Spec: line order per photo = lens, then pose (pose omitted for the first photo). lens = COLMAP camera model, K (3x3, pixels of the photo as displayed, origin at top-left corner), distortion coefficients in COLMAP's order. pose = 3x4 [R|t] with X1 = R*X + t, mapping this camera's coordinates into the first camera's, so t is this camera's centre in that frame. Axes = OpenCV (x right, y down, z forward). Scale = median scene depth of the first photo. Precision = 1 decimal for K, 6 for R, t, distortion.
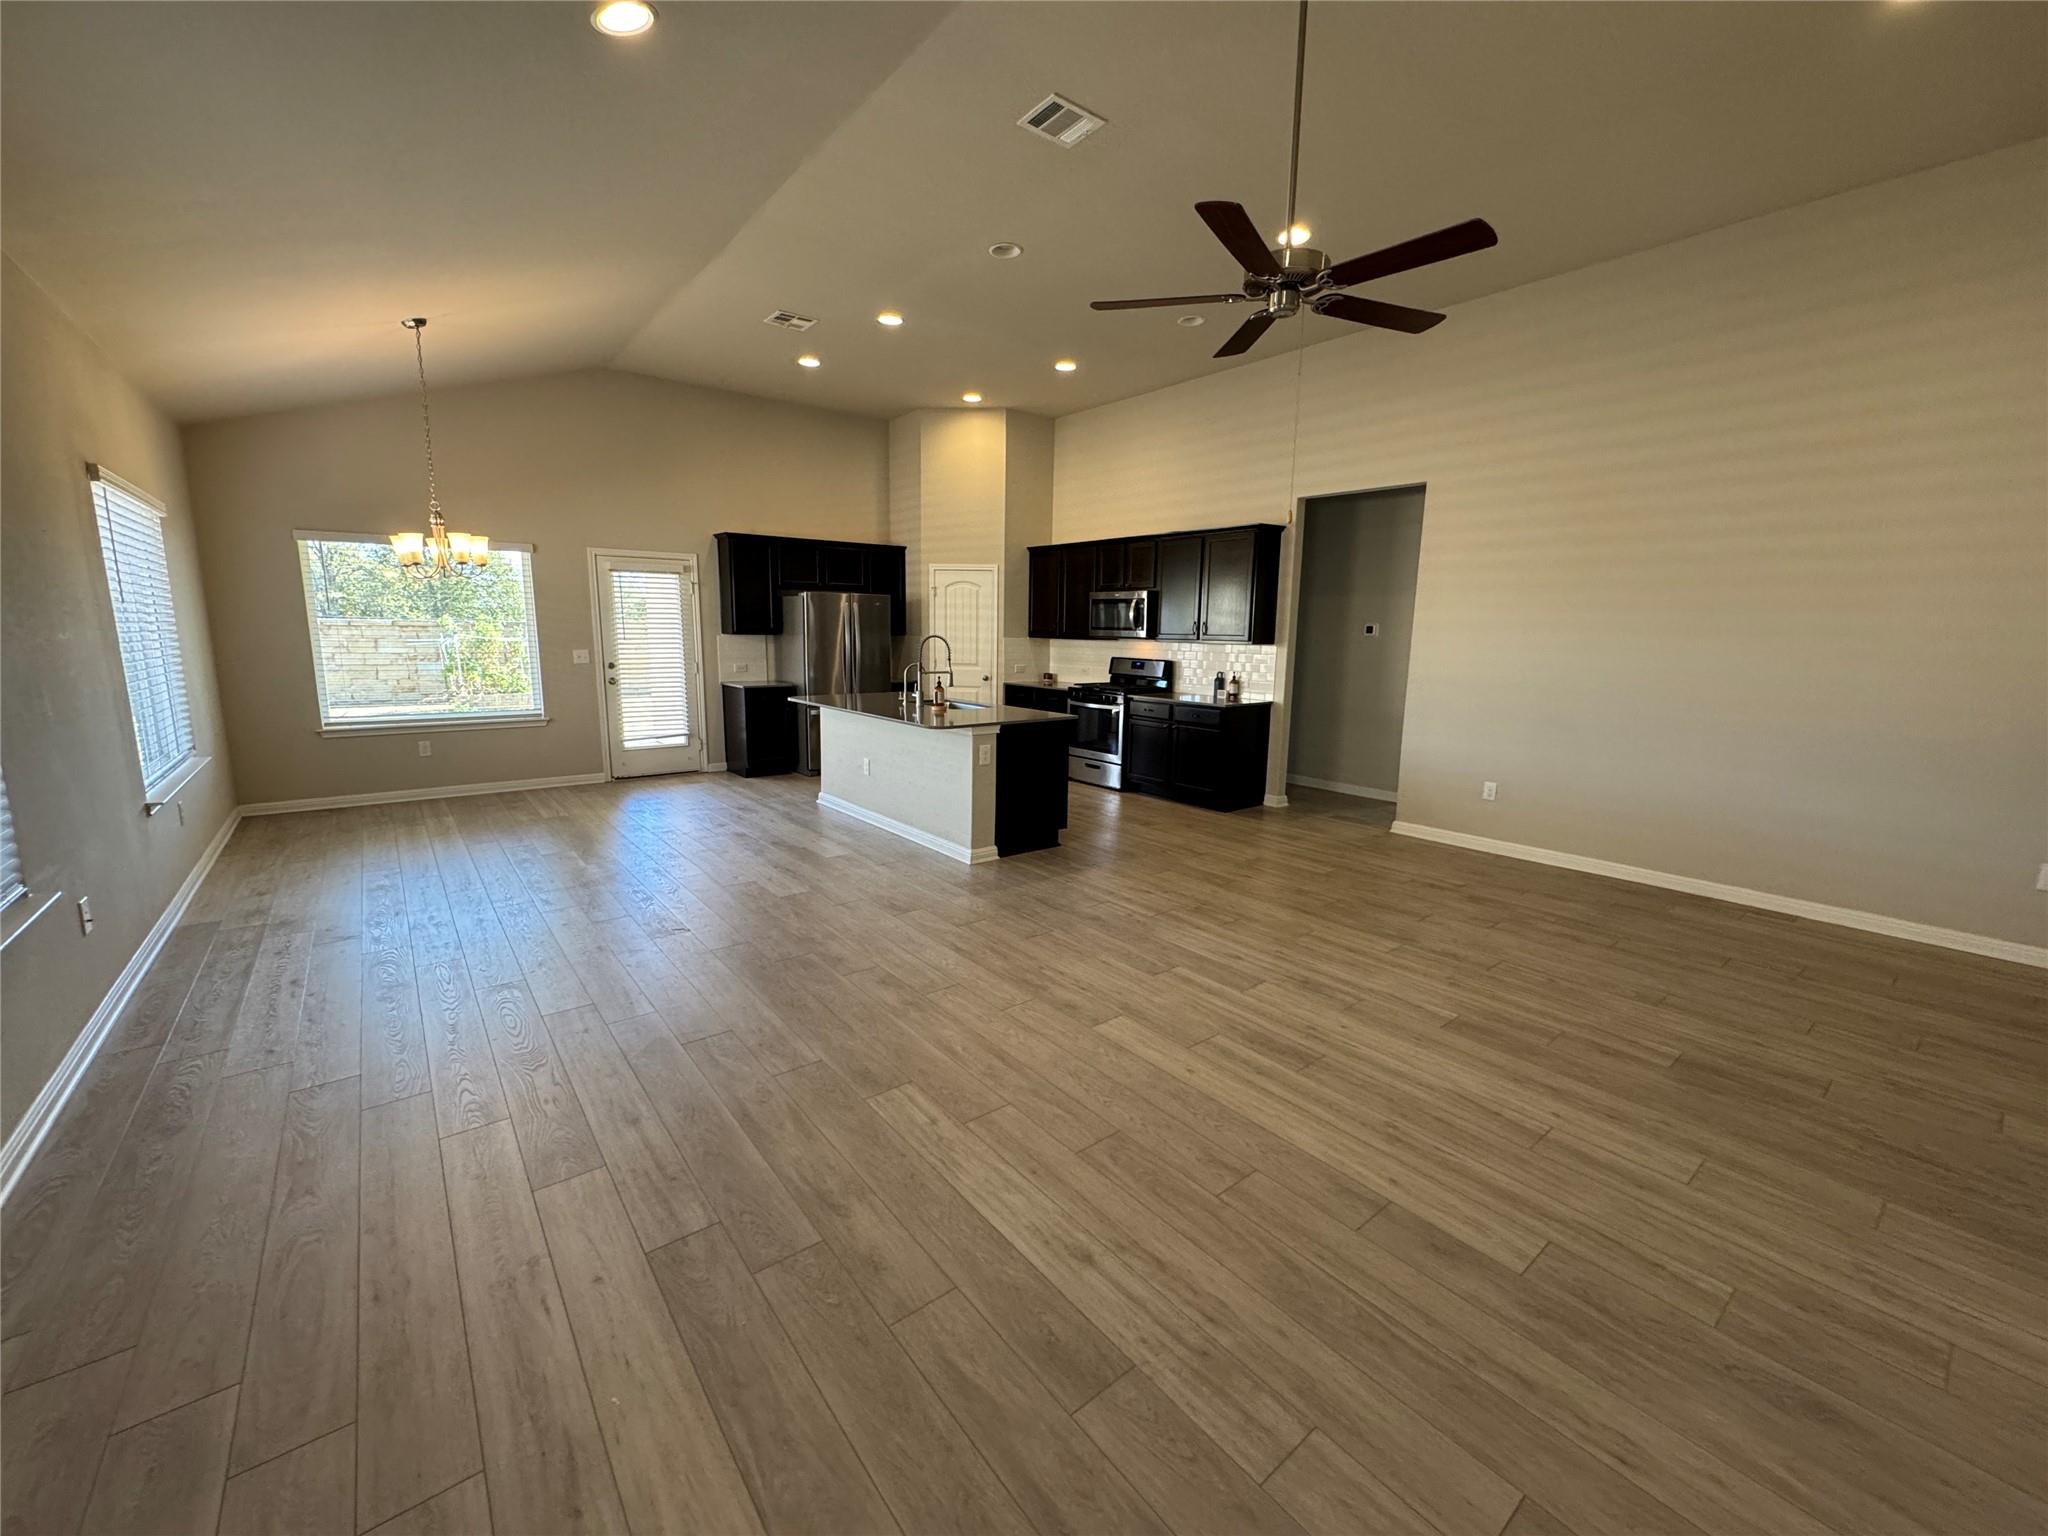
lens RADIAL K [[815.3, 0, 1027.0], [0, 815.3, 763.4], [0, 0, 1]] dist [-0.003094, 0.000263]
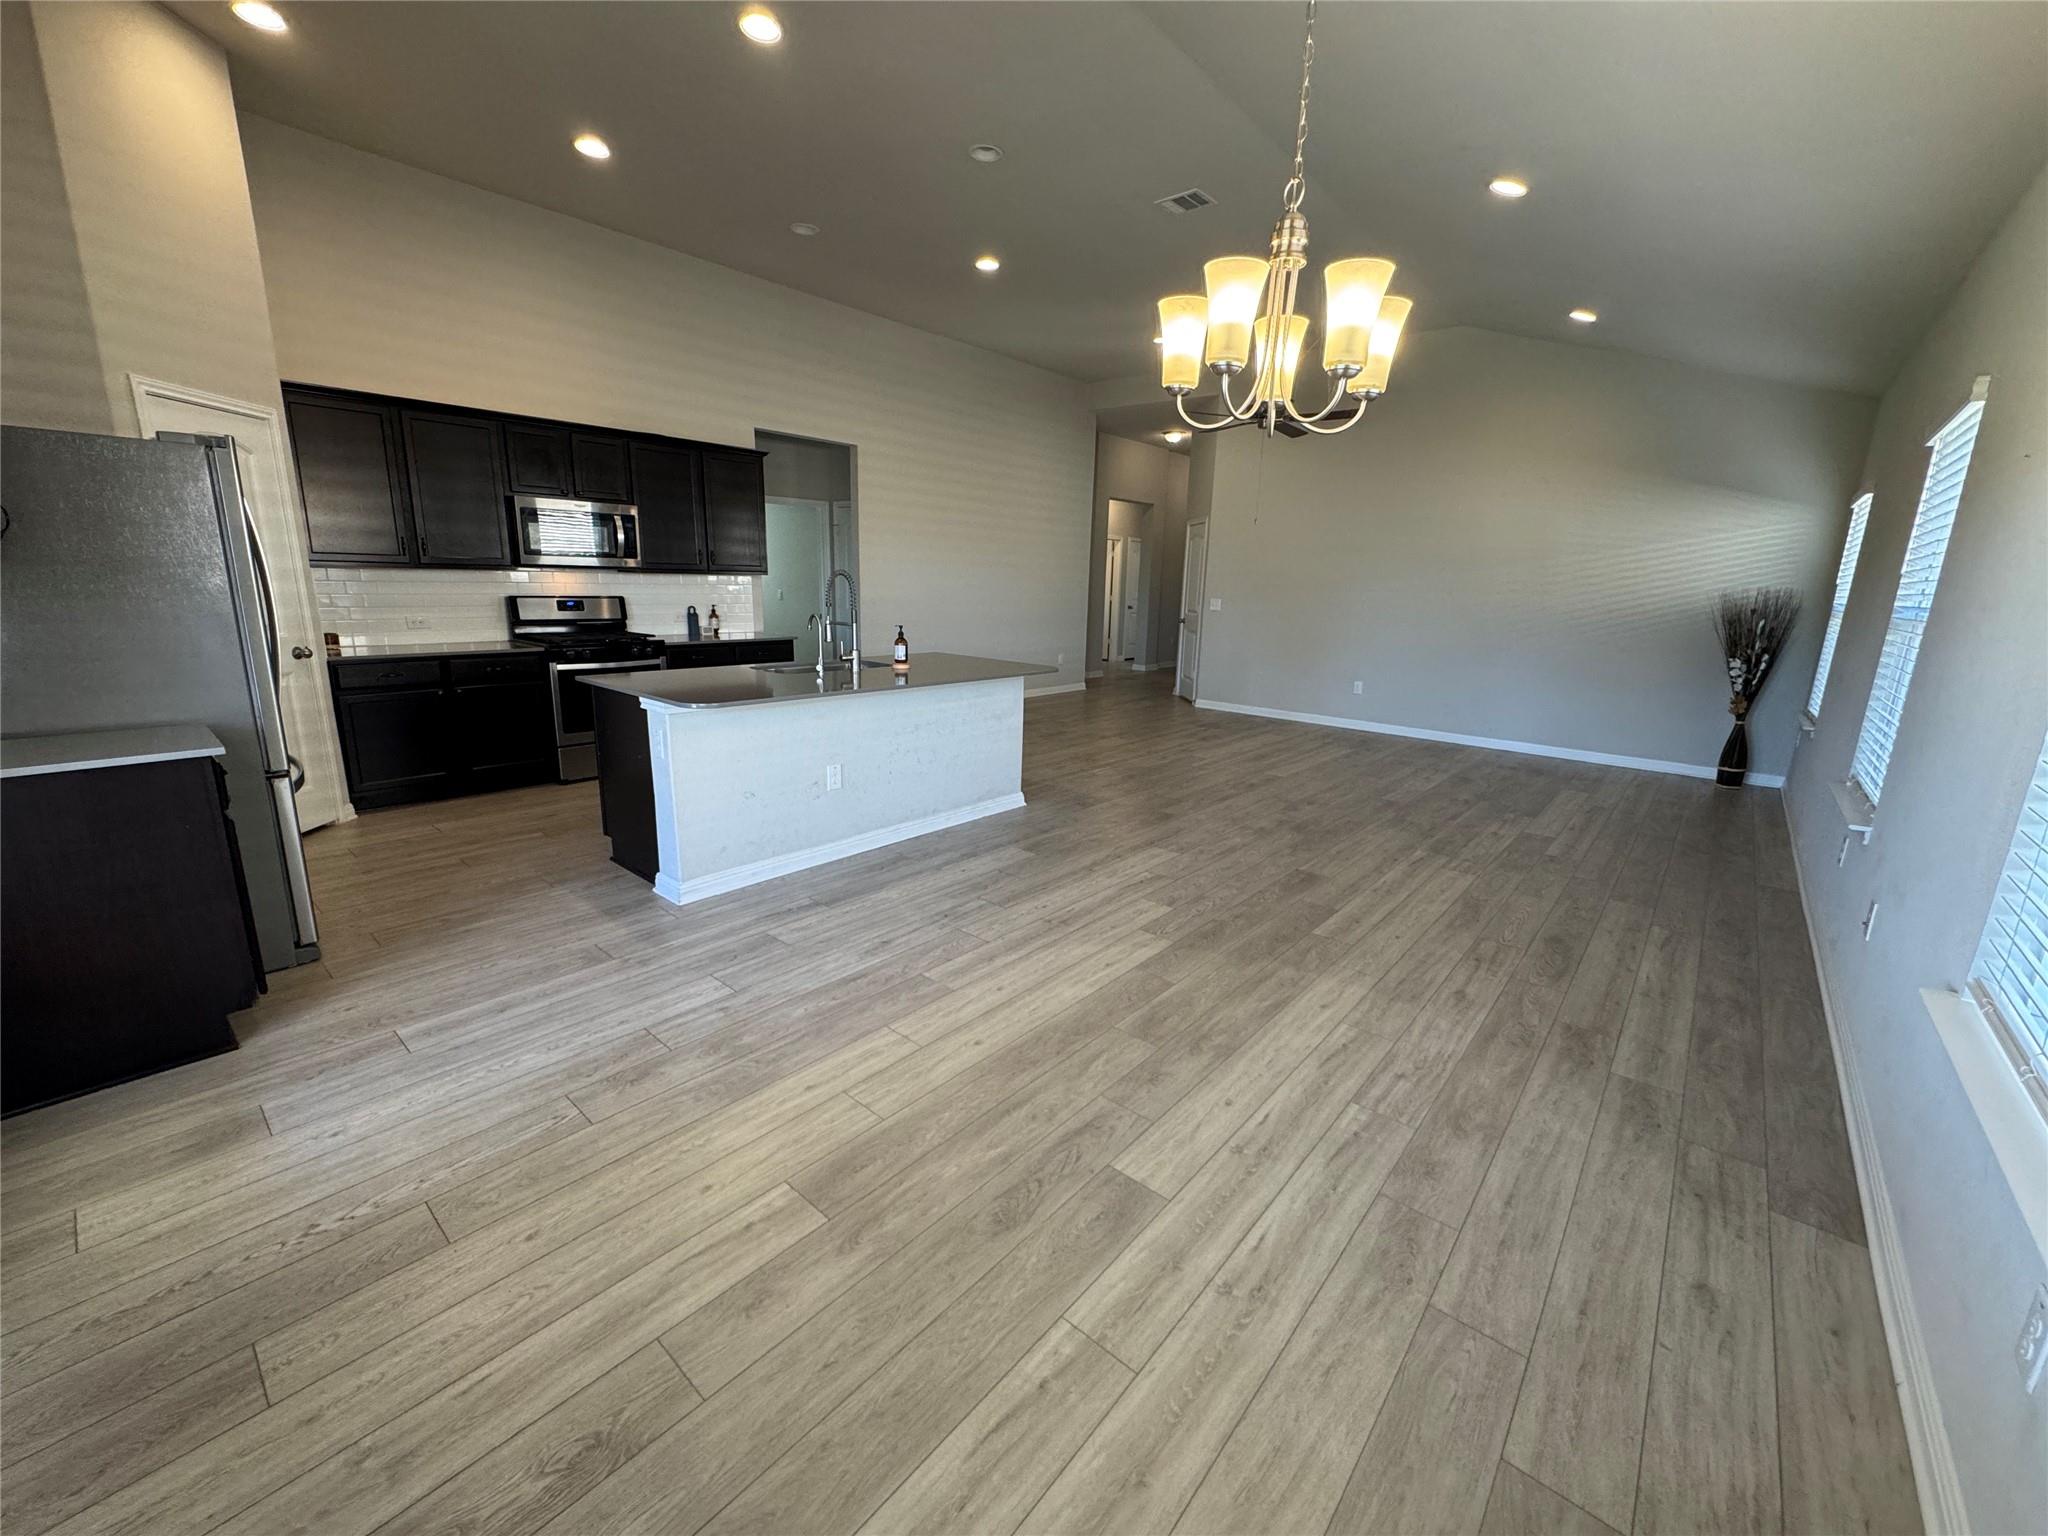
lens RADIAL K [[815.3, 0, 1024.7], [0, 815.3, 770.4], [0, 0, 1]] dist [-0.003094, 0.000263]
pose [[-0.181052, -0.246619, 0.952050, -0.716464], [0.134232, 0.952793, 0.272338, -0.134501], [-0.974270, 0.177103, -0.139401, 0.797503]]
